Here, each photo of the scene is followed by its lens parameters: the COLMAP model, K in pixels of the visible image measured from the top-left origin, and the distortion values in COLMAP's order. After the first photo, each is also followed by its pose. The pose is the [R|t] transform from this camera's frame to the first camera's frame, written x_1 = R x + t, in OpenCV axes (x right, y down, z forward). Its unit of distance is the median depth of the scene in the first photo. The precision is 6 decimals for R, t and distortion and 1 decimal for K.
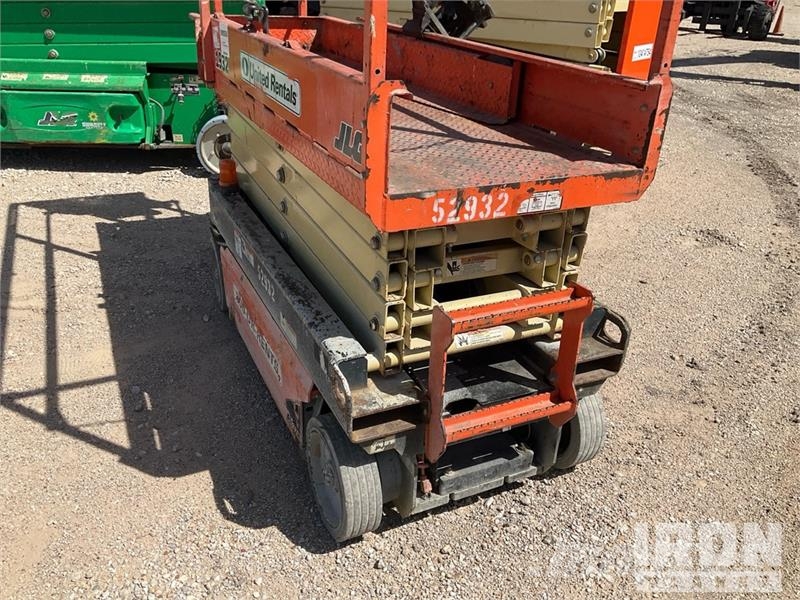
lens RADIAL K [[659.2, 0, 394.4], [0, 659.2, 306.8], [0, 0, 1]] dist [0.071203, -0.128573]
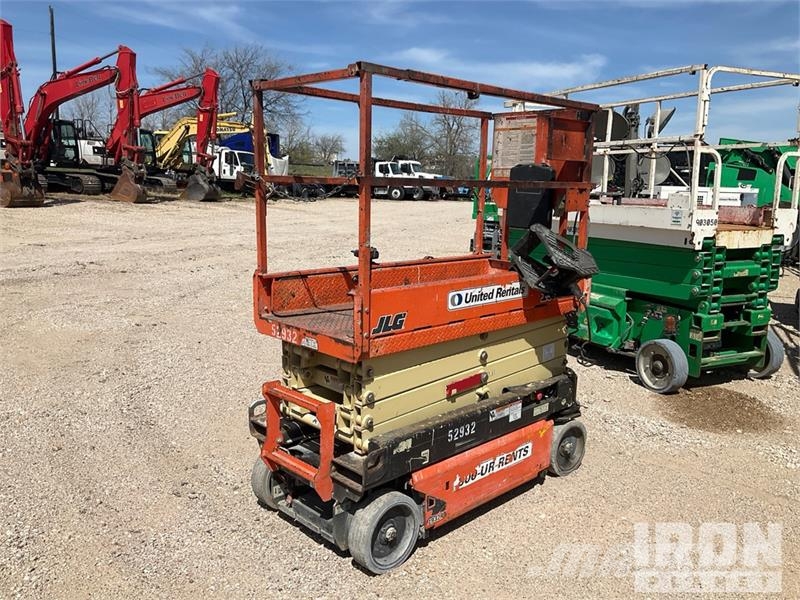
lens RADIAL K [[659.2, 0, 396.2], [0, 659.2, 305.3], [0, 0, 1]] dist [0.071203, -0.128573]
pose [[0.319795, 0.134297, -0.937921, 1.694999], [-0.441149, 0.897166, -0.021953, -0.266626], [0.838522, 0.420783, 0.346154, 0.429204]]
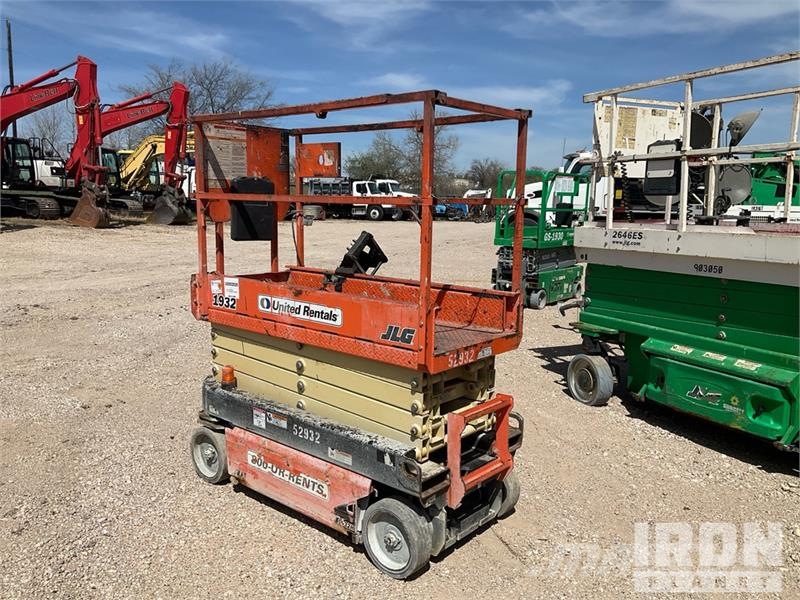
lens RADIAL K [[659.2, 0, 390.5], [0, 659.2, 303.5], [0, 0, 1]] dist [0.071203, -0.128573]
pose [[0.354894, 0.099956, -0.929548, 0.601084], [-0.425384, 0.902651, -0.065344, -0.331663], [0.832526, 0.418605, 0.362865, 0.427879]]
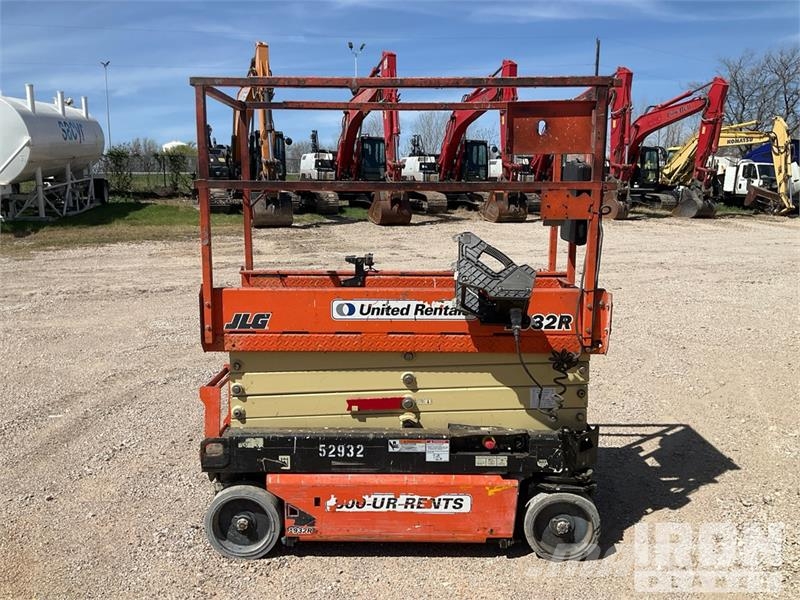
lens RADIAL K [[659.2, 0, 410.6], [0, 659.2, 310.5], [0, 0, 1]] dist [0.071203, -0.128573]
pose [[-0.439138, 0.108820, -0.891805, 1.505934], [-0.433896, 0.843510, 0.316584, -0.936749], [0.786697, 0.525975, -0.323201, 1.745707]]
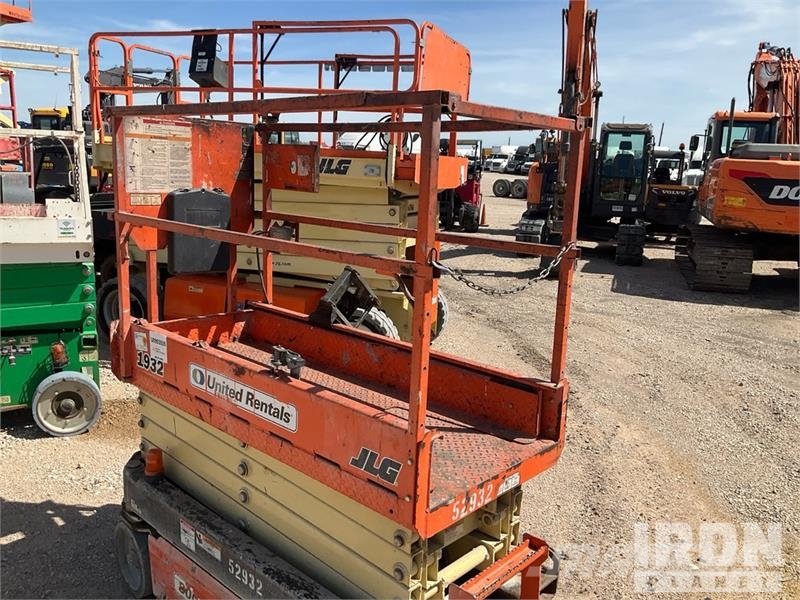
lens RADIAL K [[659.2, 0, 392.0], [0, 659.2, 303.1], [0, 0, 1]] dist [0.071203, -0.128573]
pose [[0.929039, -0.077582, 0.361756, -0.376183], [0.168542, 0.959168, -0.227135, -0.201787], [-0.329364, 0.271988, 0.904180, -0.187932]]
